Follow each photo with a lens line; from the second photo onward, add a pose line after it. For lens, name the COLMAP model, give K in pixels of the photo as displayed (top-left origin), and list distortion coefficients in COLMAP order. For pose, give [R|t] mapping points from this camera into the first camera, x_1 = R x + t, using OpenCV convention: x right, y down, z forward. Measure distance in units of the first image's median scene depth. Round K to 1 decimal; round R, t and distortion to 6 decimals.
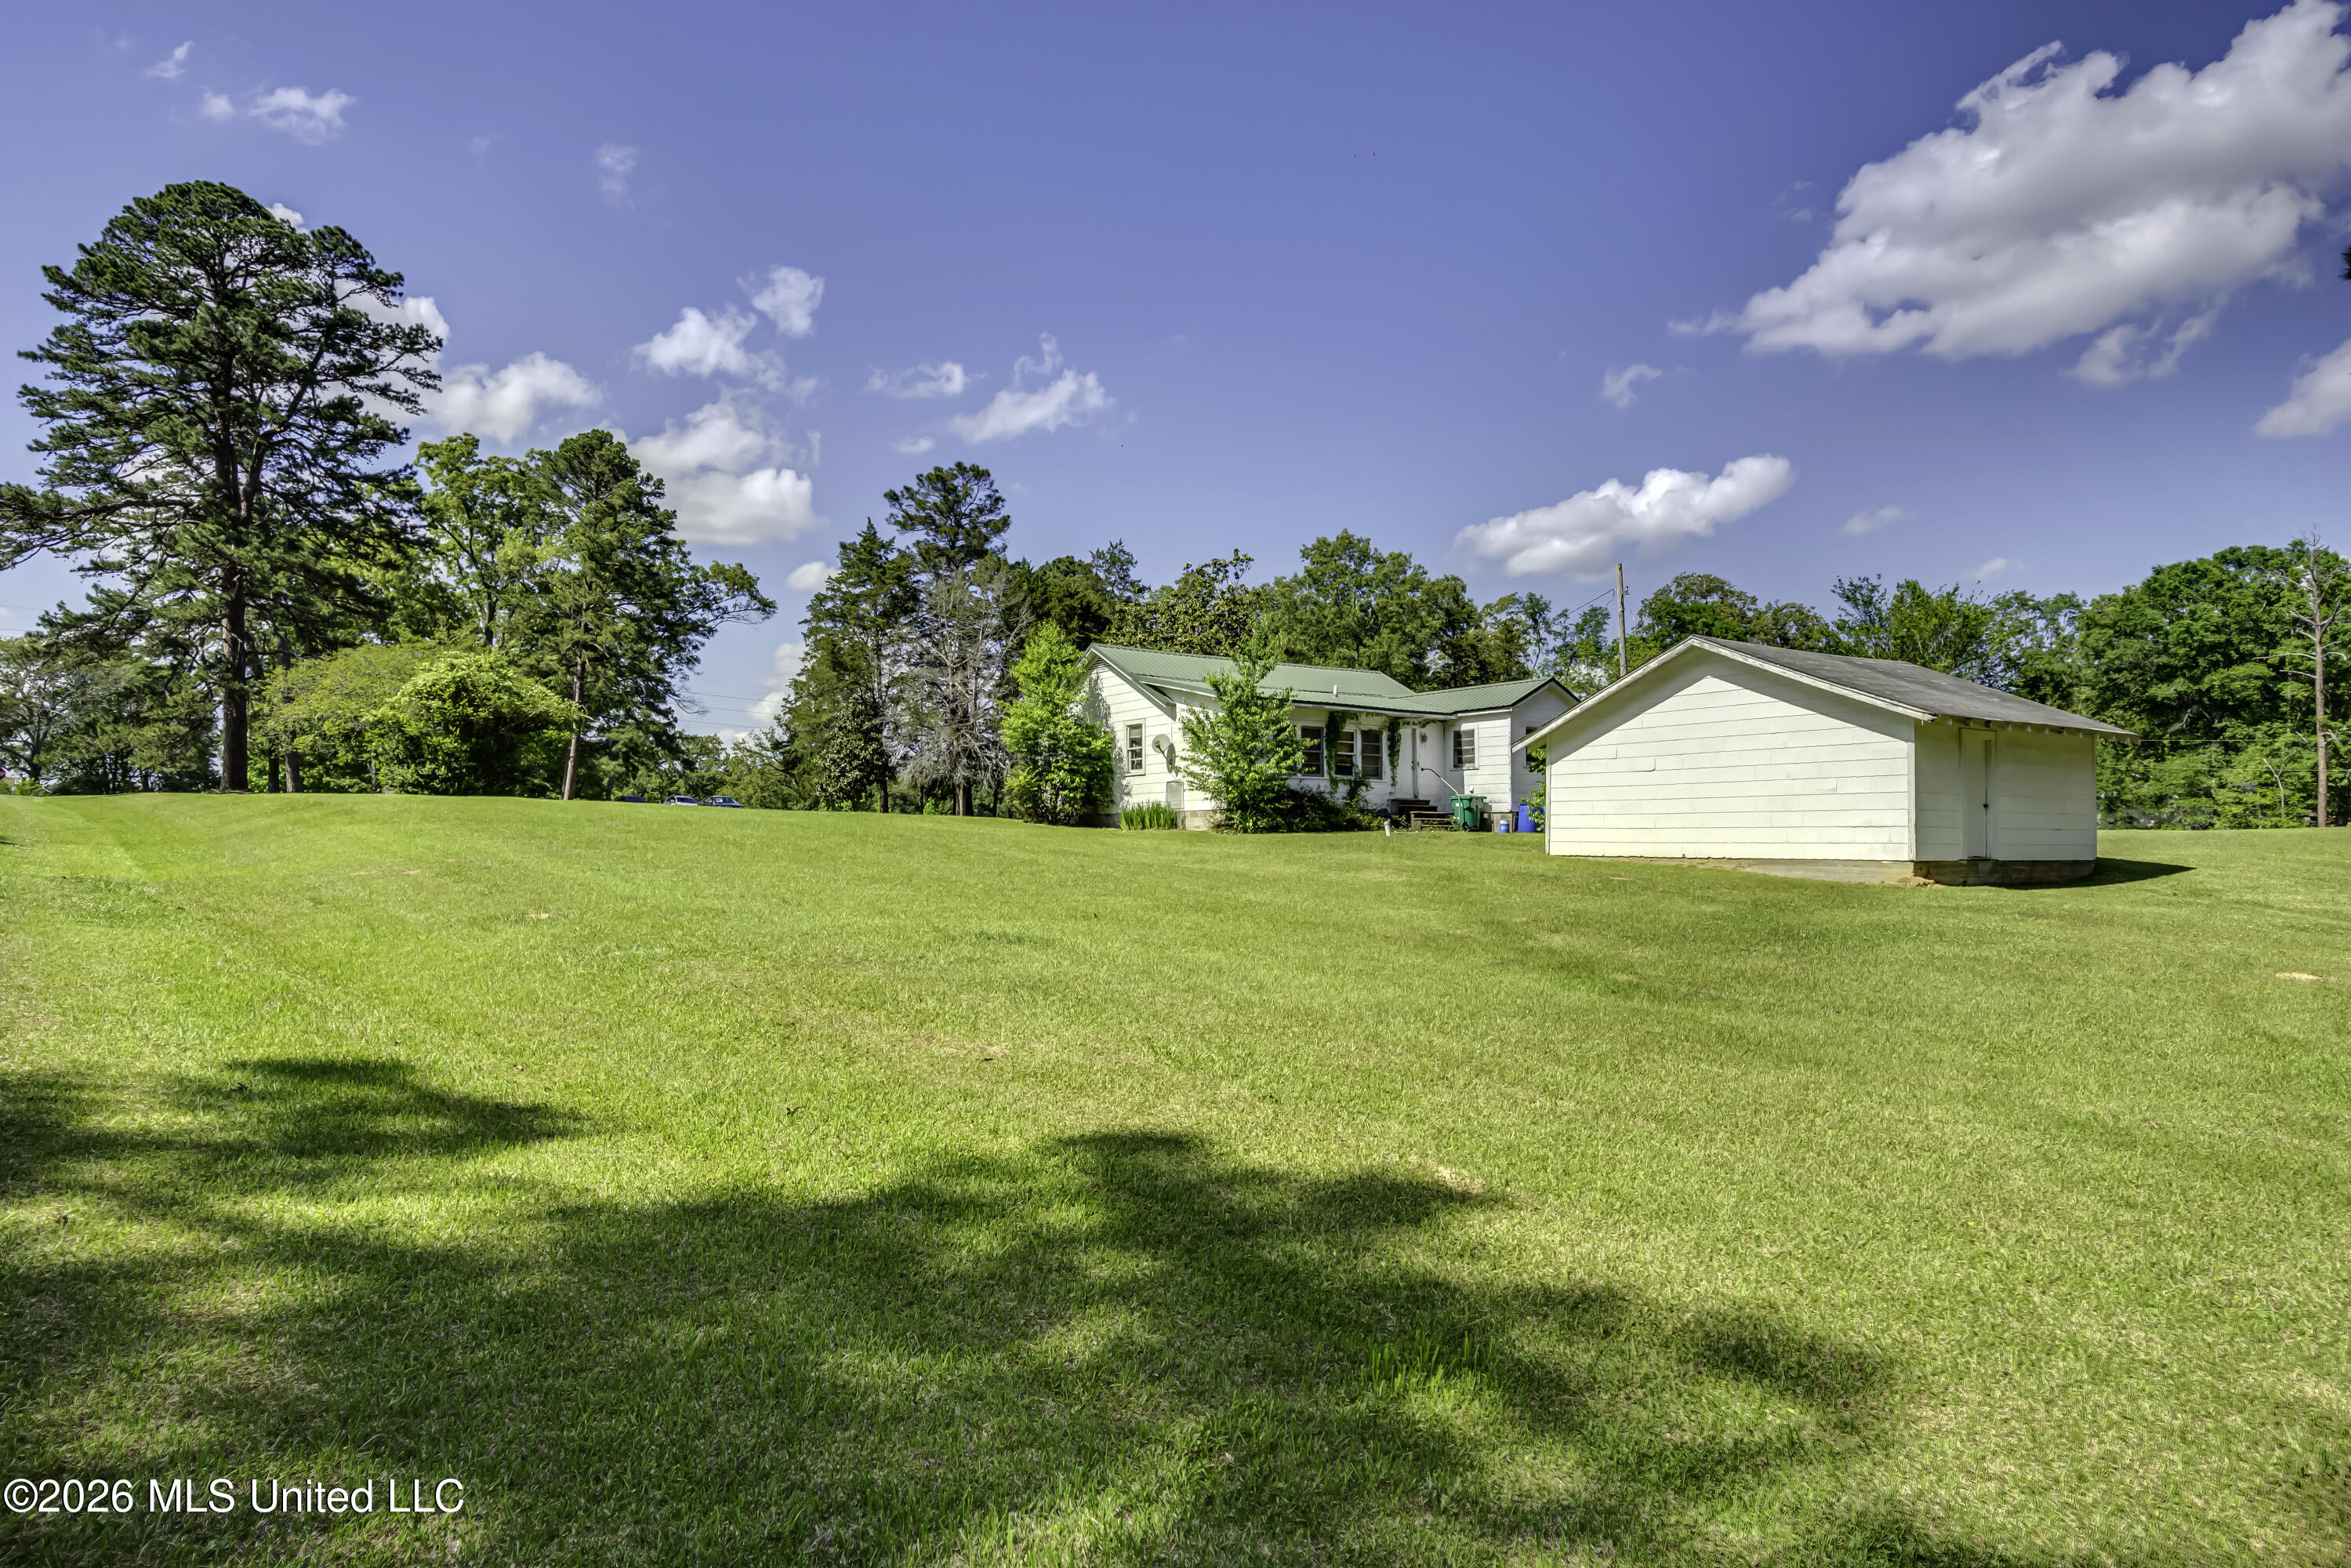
lens RADIAL K [[1336.6, 0, 1173.6], [0, 1336.6, 844.7], [0, 0, 1]] dist [0.000302, 0.000023]
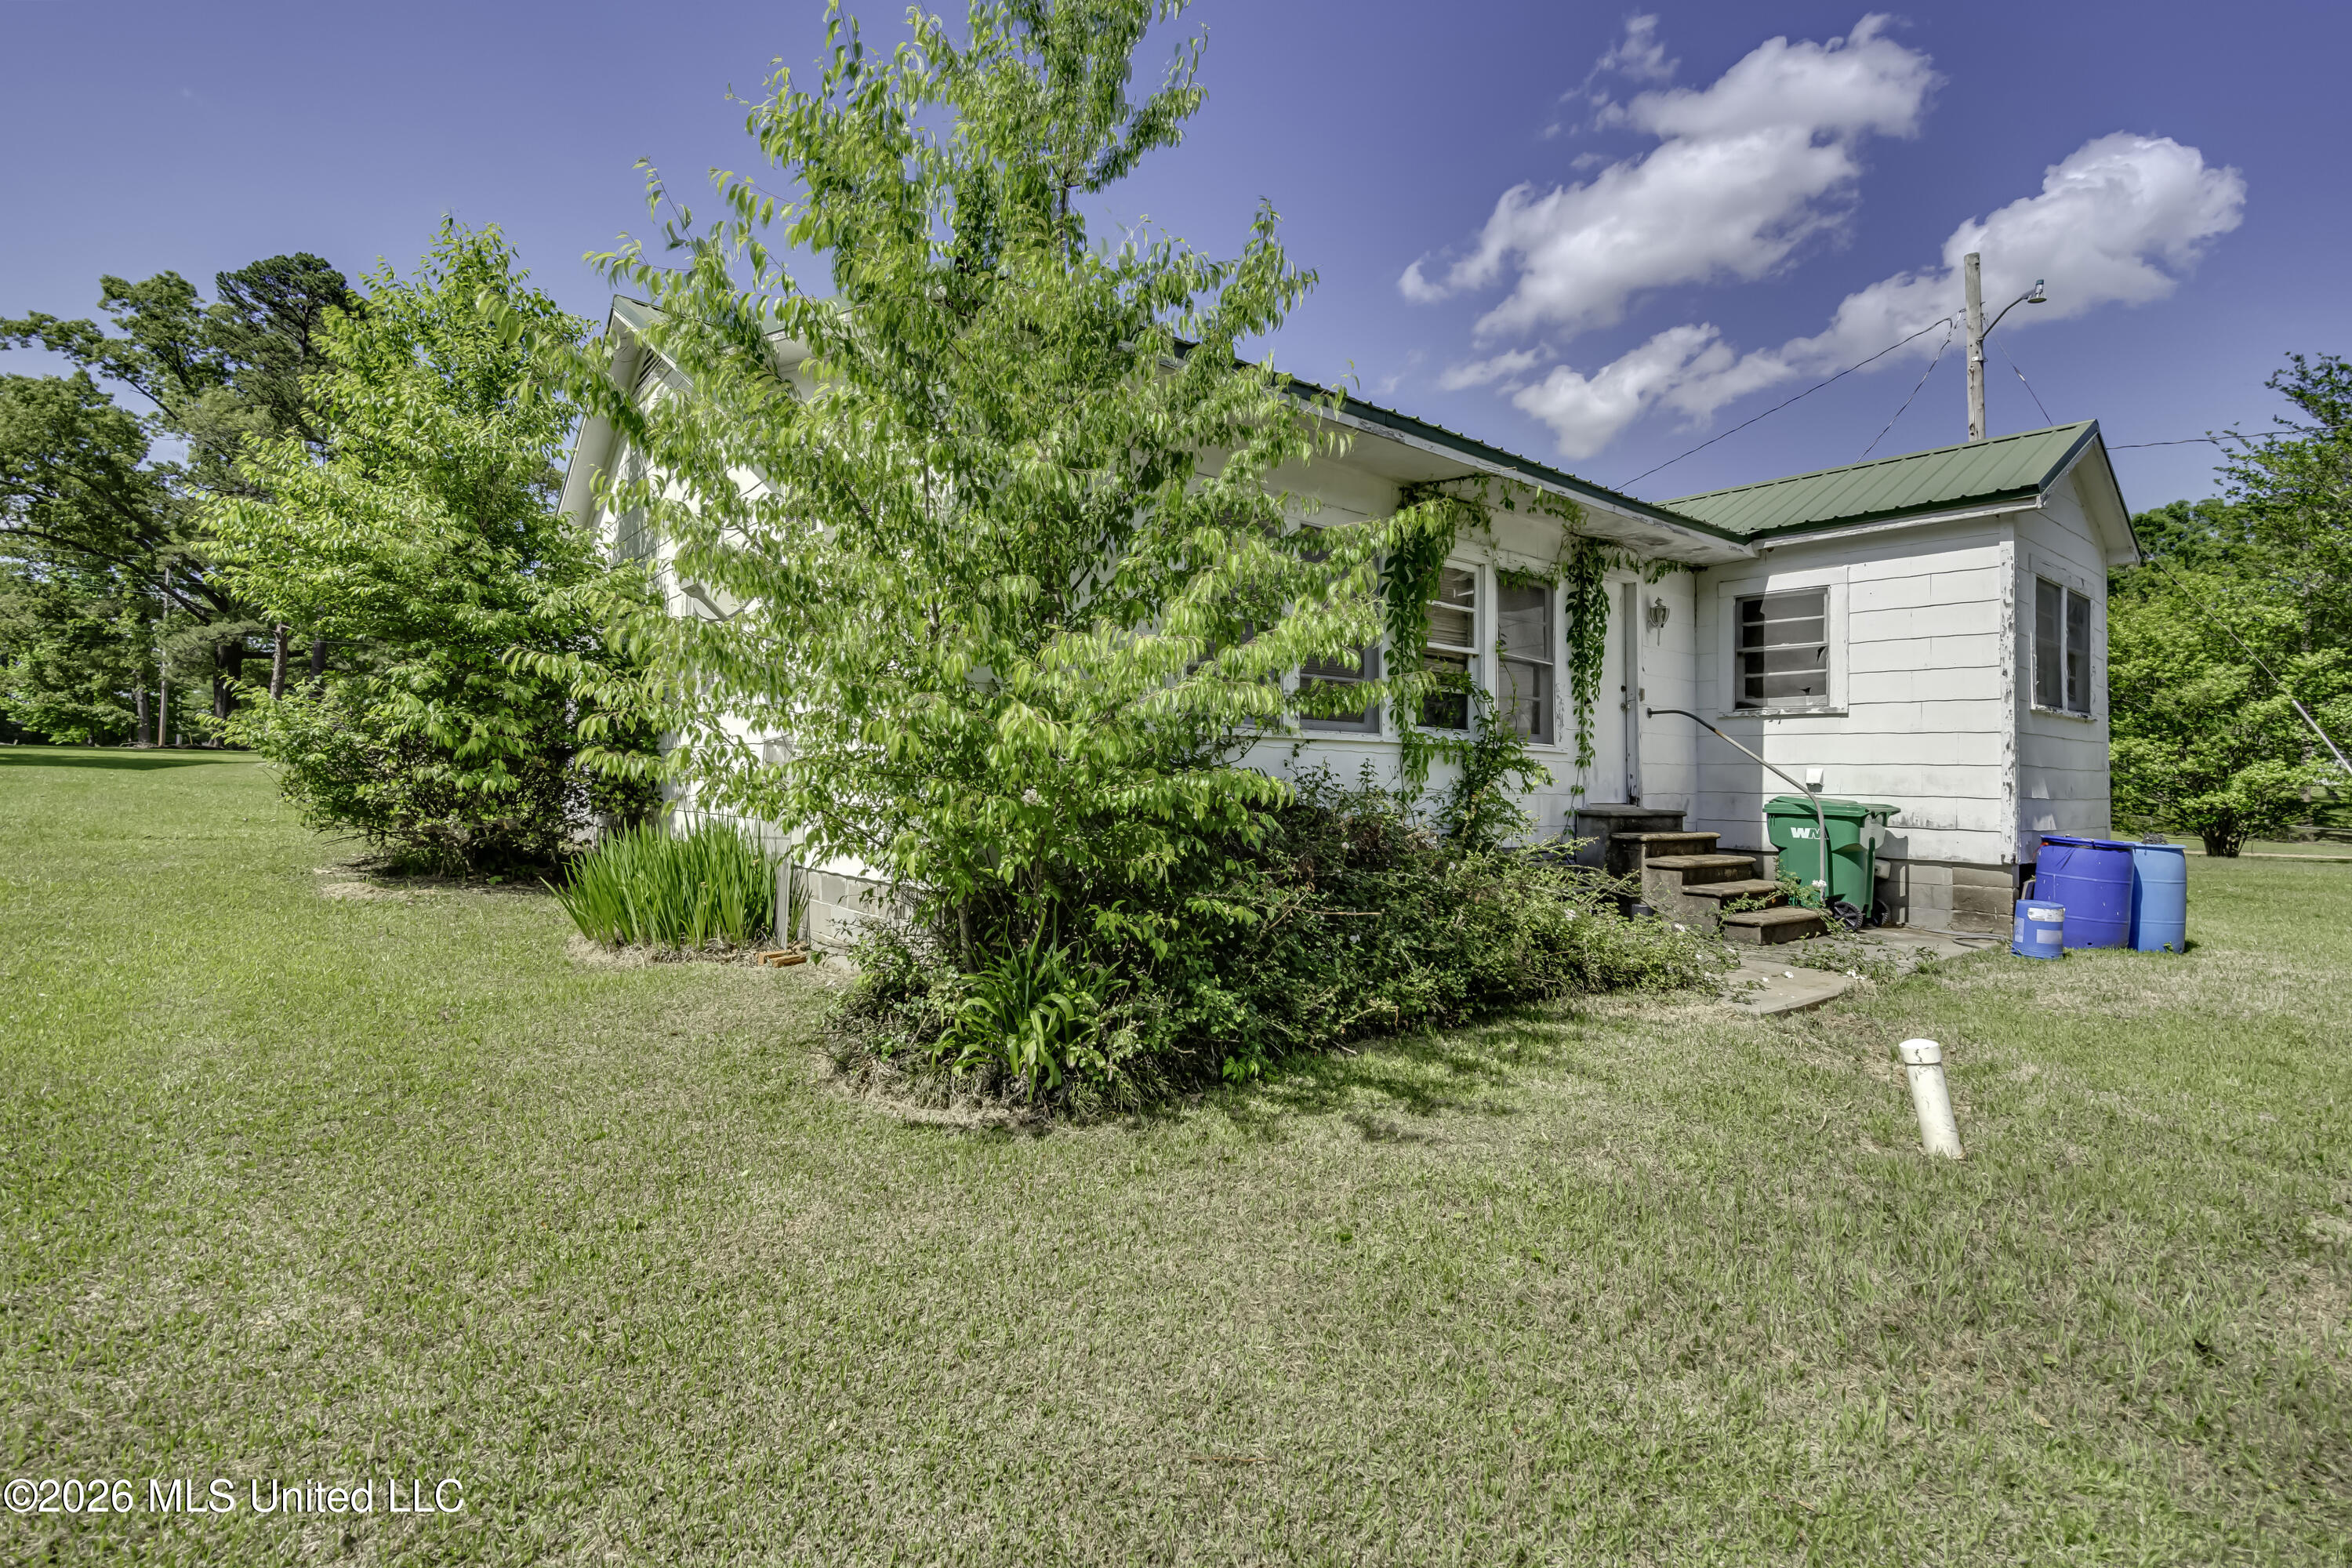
lens RADIAL K [[1057.8, 0, 1174.7], [0, 1057.8, 784.2], [0, 0, 1]] dist [0.001180, 0.000168]
pose [[0.997367, 0.012253, 0.071475, 0.056851], [-0.012901, 0.999880, 0.008620, -0.041154], [-0.071361, -0.009519, 0.997405, 0.778553]]
